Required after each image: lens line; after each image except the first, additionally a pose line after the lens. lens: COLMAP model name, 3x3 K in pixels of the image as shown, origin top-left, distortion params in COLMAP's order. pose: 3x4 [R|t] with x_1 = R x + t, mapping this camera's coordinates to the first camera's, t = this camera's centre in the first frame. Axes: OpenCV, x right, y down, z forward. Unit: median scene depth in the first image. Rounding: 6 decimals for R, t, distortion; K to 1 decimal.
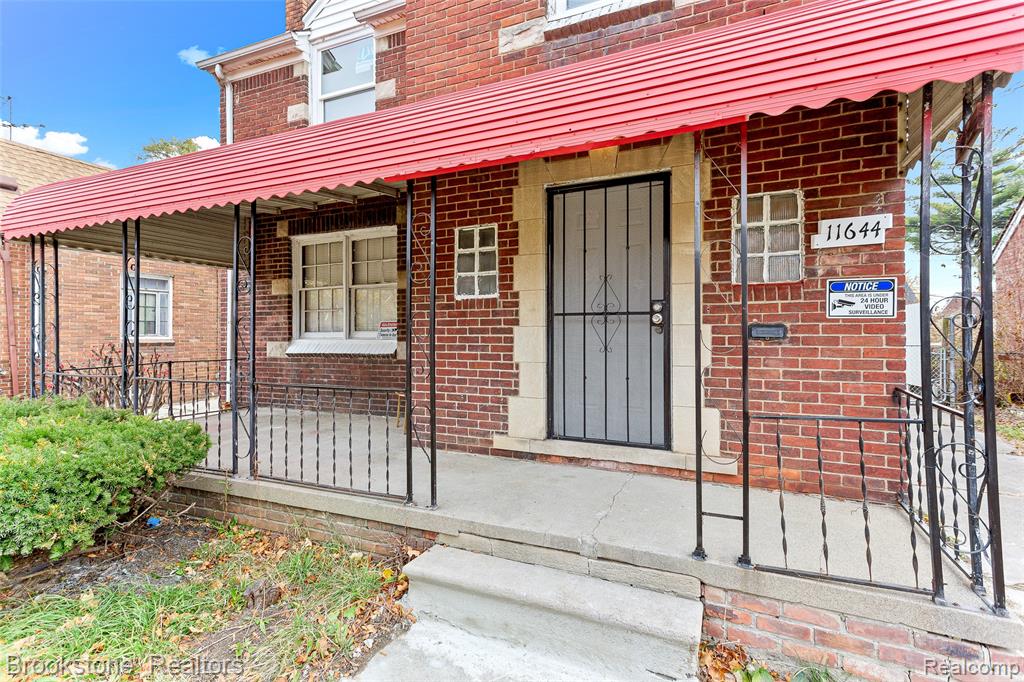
lens RADIAL K [[484.4, 0, 508.7], [0, 484.4, 333.3], [0, 0, 1]] dist [0.021513, 0.001144]
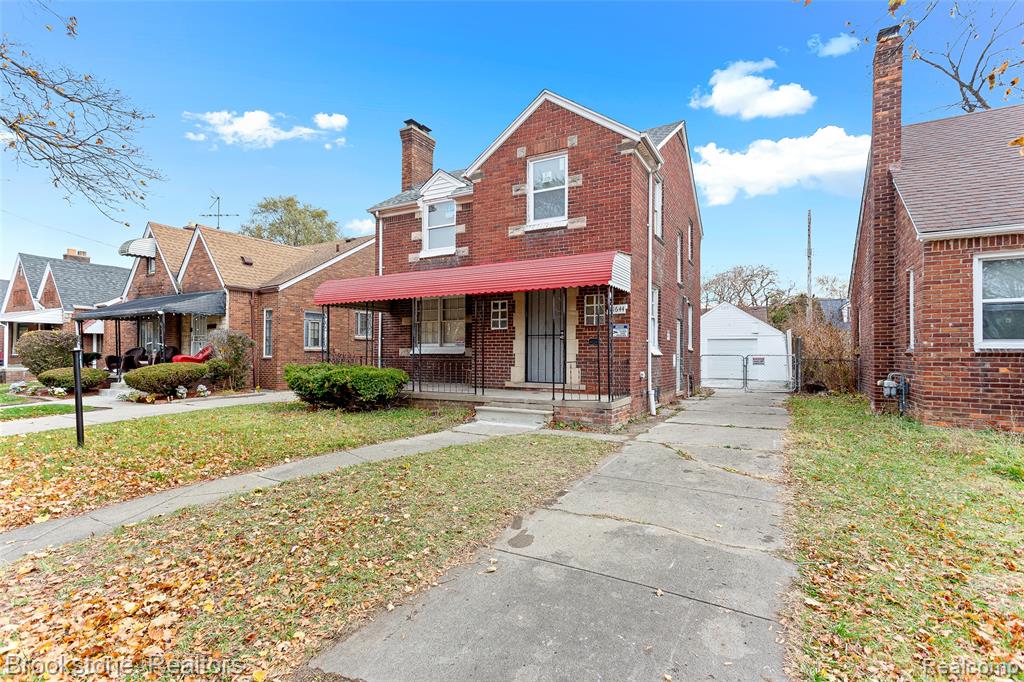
lens RADIAL K [[484.4, 0, 510.0], [0, 484.4, 342.2], [0, 0, 1]] dist [0.021513, 0.001144]
pose [[0.996186, 0.004247, -0.087147, 0.212424], [-0.006140, 0.999751, -0.021463, 0.051866], [0.087034, 0.021916, 0.995964, -1.545610]]
